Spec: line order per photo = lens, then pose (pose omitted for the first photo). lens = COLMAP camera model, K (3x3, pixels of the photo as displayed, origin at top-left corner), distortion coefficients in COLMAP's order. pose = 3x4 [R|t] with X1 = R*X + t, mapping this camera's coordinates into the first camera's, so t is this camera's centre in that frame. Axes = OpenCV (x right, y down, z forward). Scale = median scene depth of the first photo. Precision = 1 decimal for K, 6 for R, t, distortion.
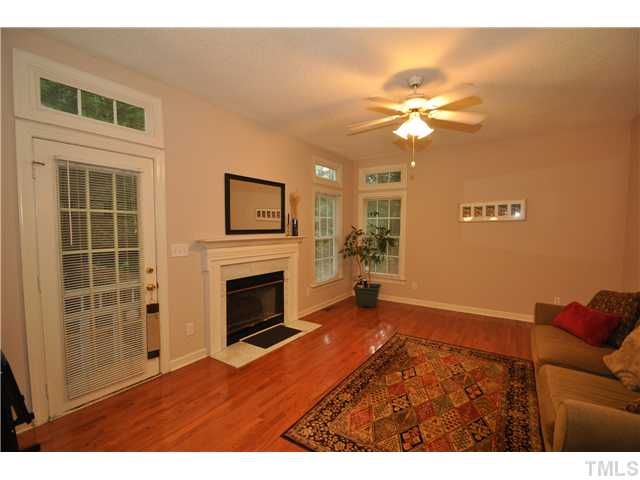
lens RADIAL K [[282.6, 0, 322.3], [0, 282.6, 244.5], [0, 0, 1]] dist [0.005444, 0.000157]
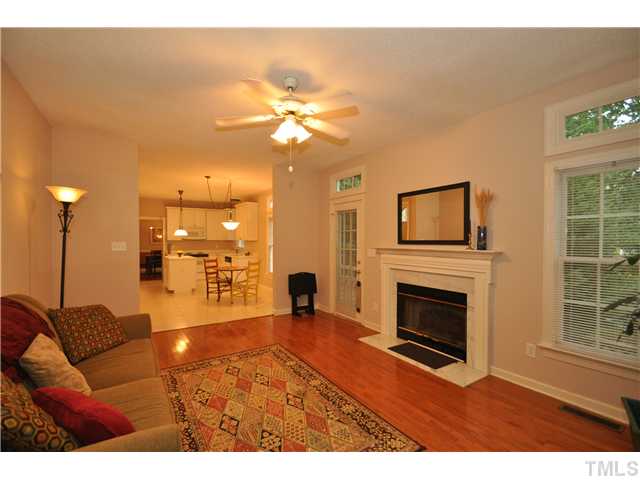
lens RADIAL K [[282.6, 0, 319.7], [0, 282.6, 238.4], [0, 0, 1]] dist [0.005444, 0.000157]
pose [[-0.374354, 0.008665, -0.927246, 0.735353], [-0.043610, 0.998685, 0.026938, -0.062481], [0.926260, 0.050521, -0.373484, 0.921554]]
